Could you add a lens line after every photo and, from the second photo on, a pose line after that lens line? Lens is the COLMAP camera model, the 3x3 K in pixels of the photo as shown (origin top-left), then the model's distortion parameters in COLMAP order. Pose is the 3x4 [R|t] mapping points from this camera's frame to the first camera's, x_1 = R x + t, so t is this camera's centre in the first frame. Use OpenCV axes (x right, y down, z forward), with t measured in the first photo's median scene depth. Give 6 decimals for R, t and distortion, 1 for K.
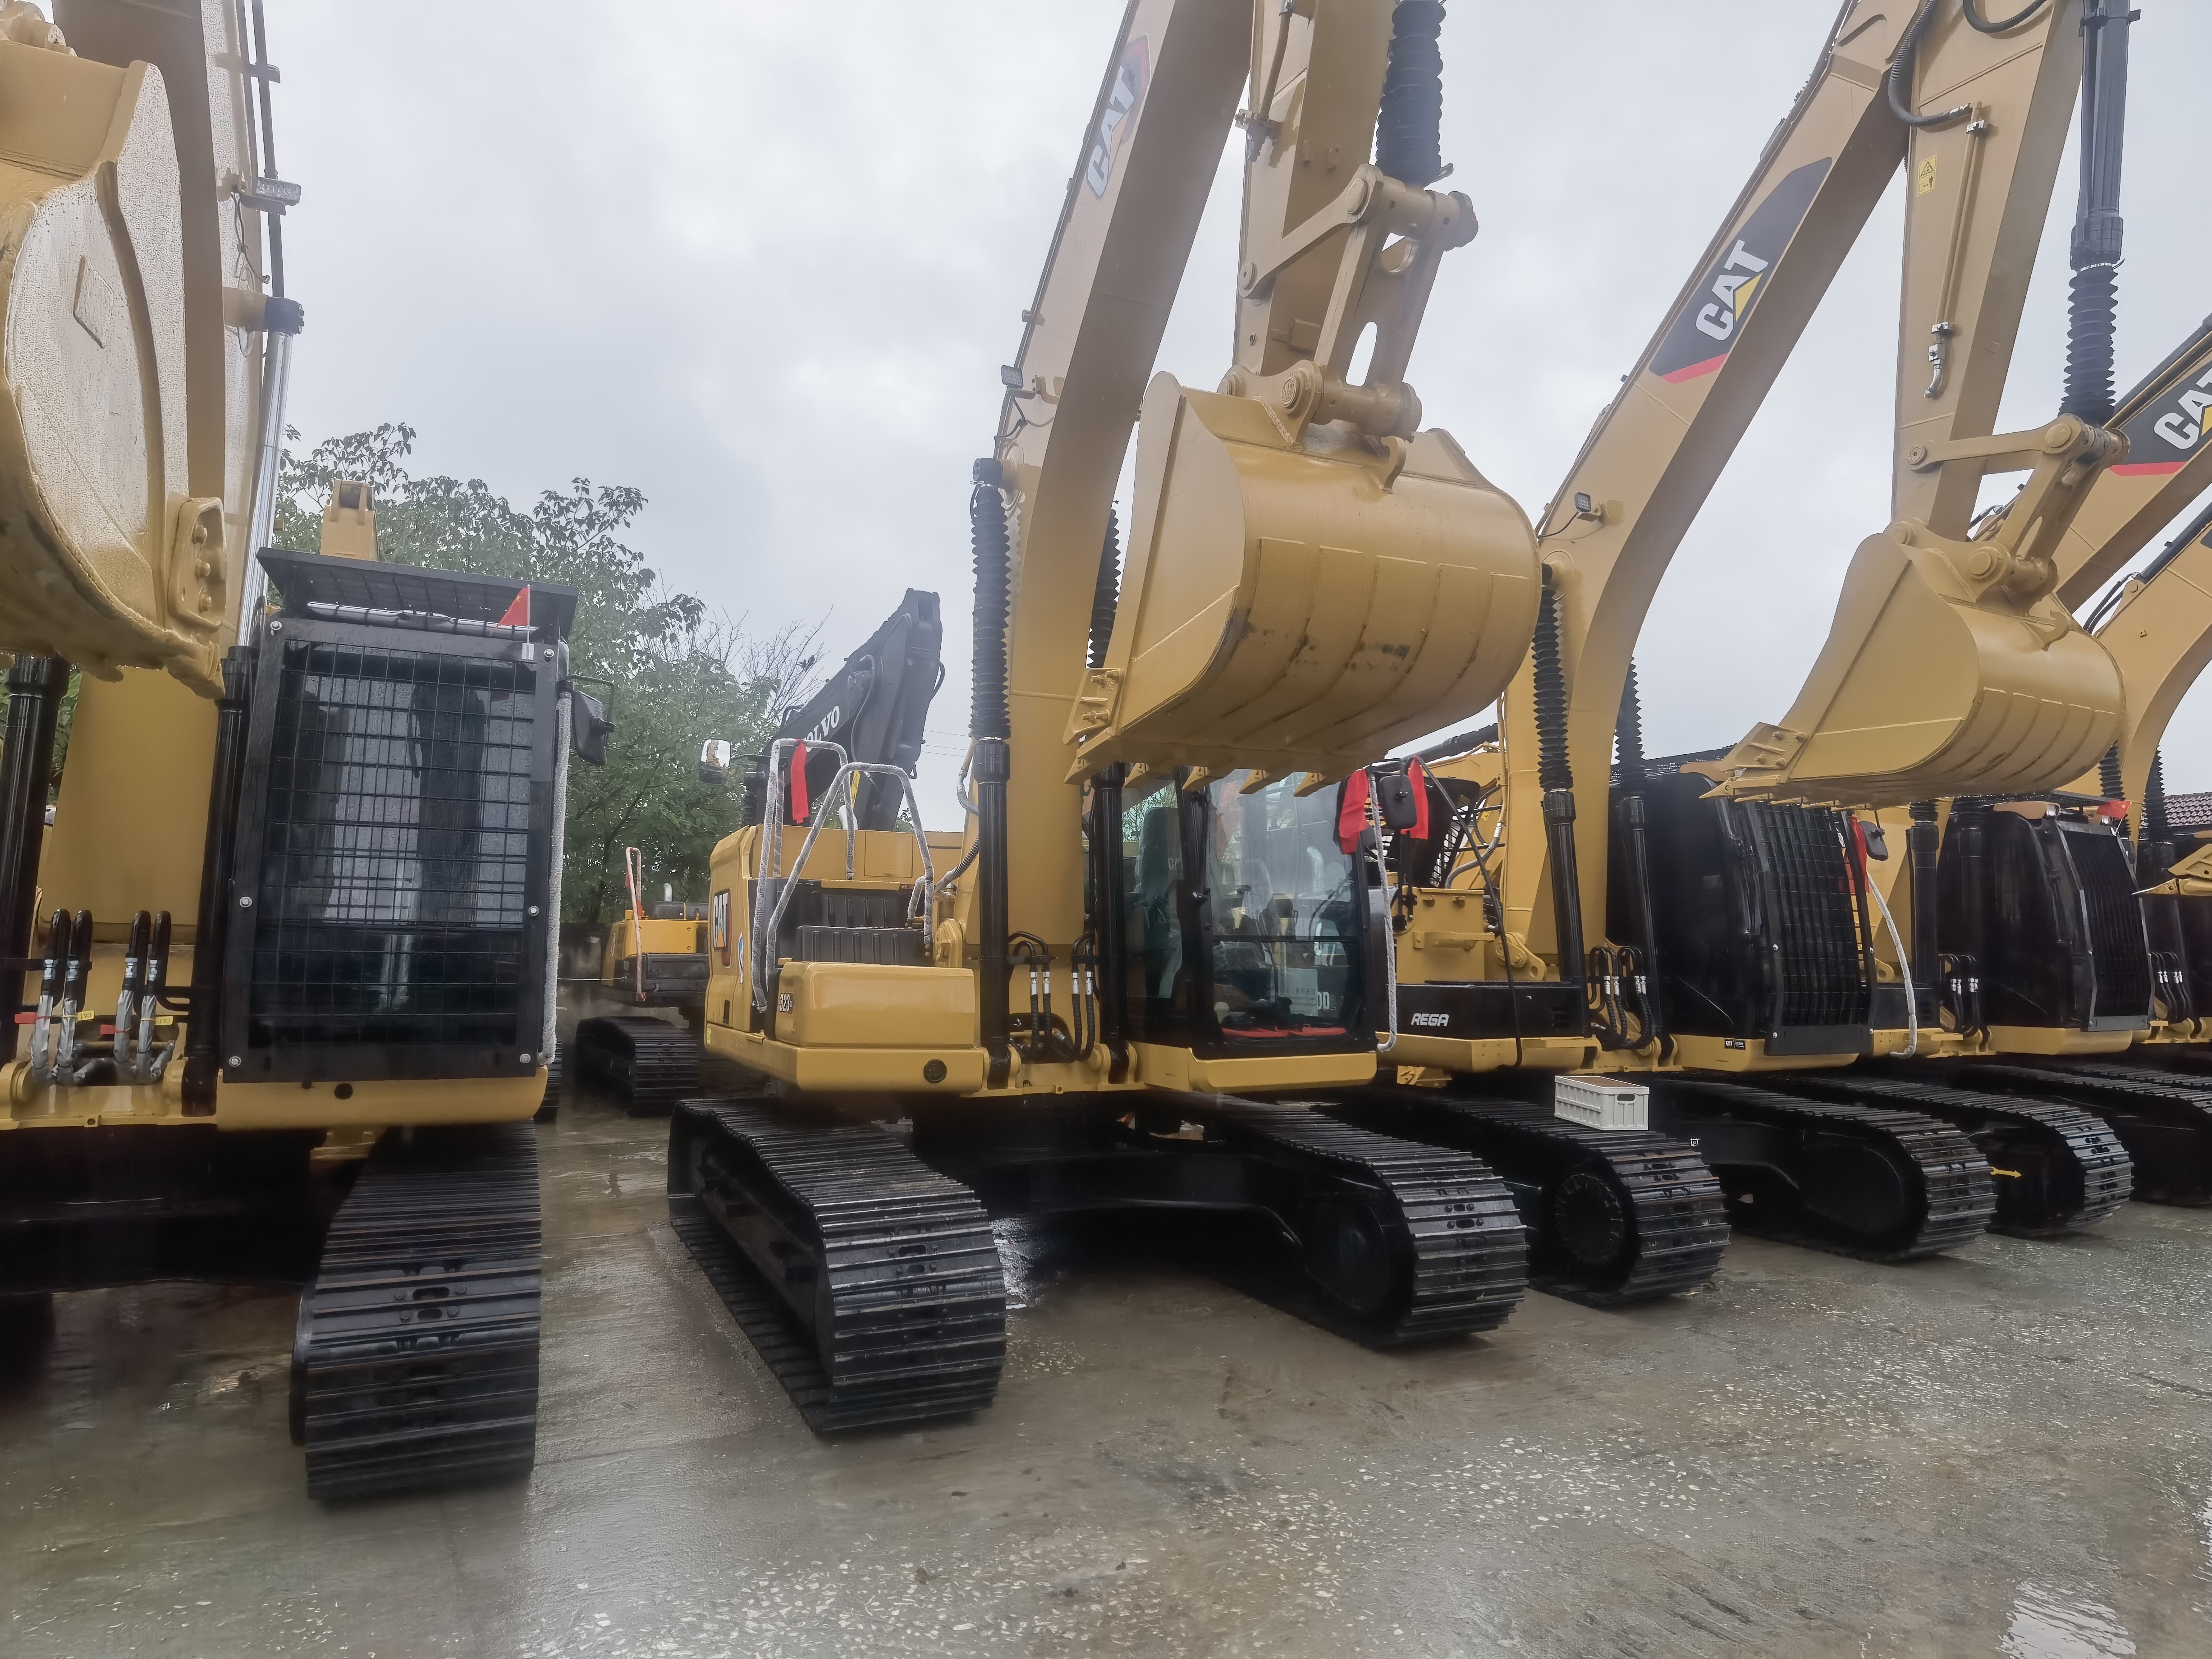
lens RADIAL K [[1281.0, 0, 1041.5], [0, 1281.0, 825.1], [0, 0, 1]] dist [-0.023162, -0.000267]
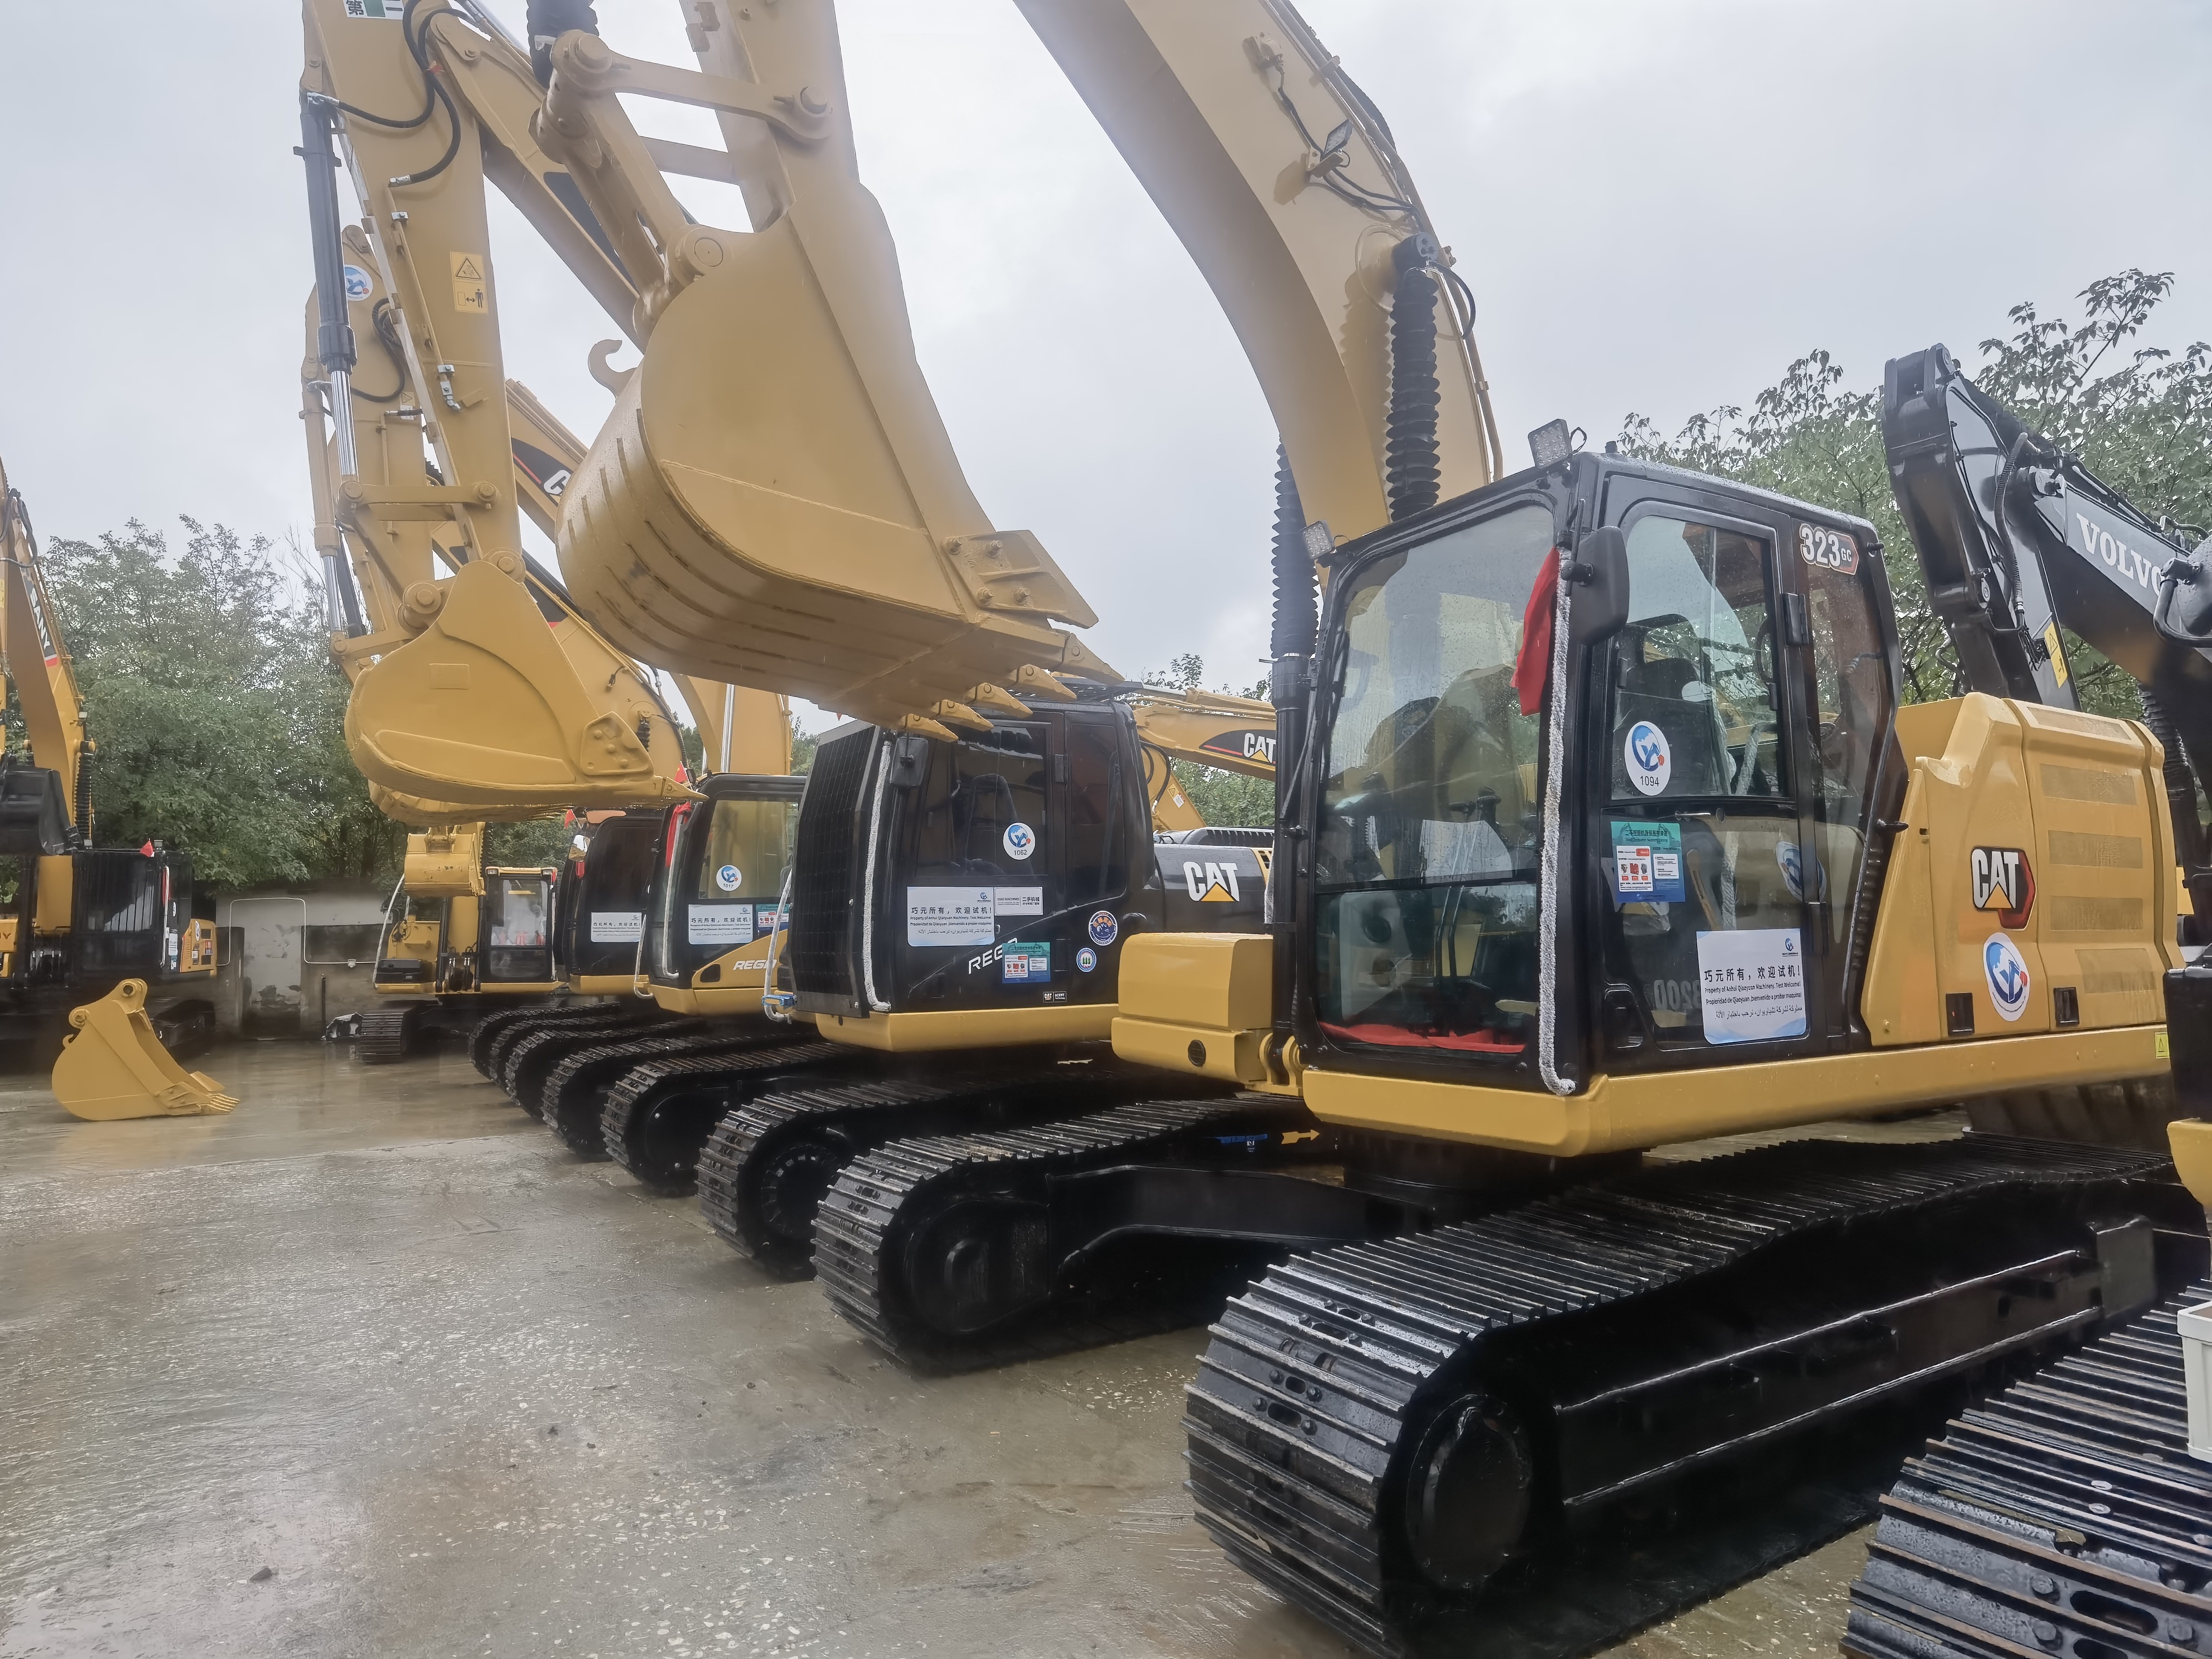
lens RADIAL K [[1281.0, 0, 1041.5], [0, 1281.0, 825.1], [0, 0, 1]] dist [-0.023162, -0.000267]
pose [[0.125744, -0.089056, -0.988057, 1.069765], [0.109548, 0.991118, -0.075390, 0.121418], [0.985996, -0.098760, 0.134383, 1.058120]]
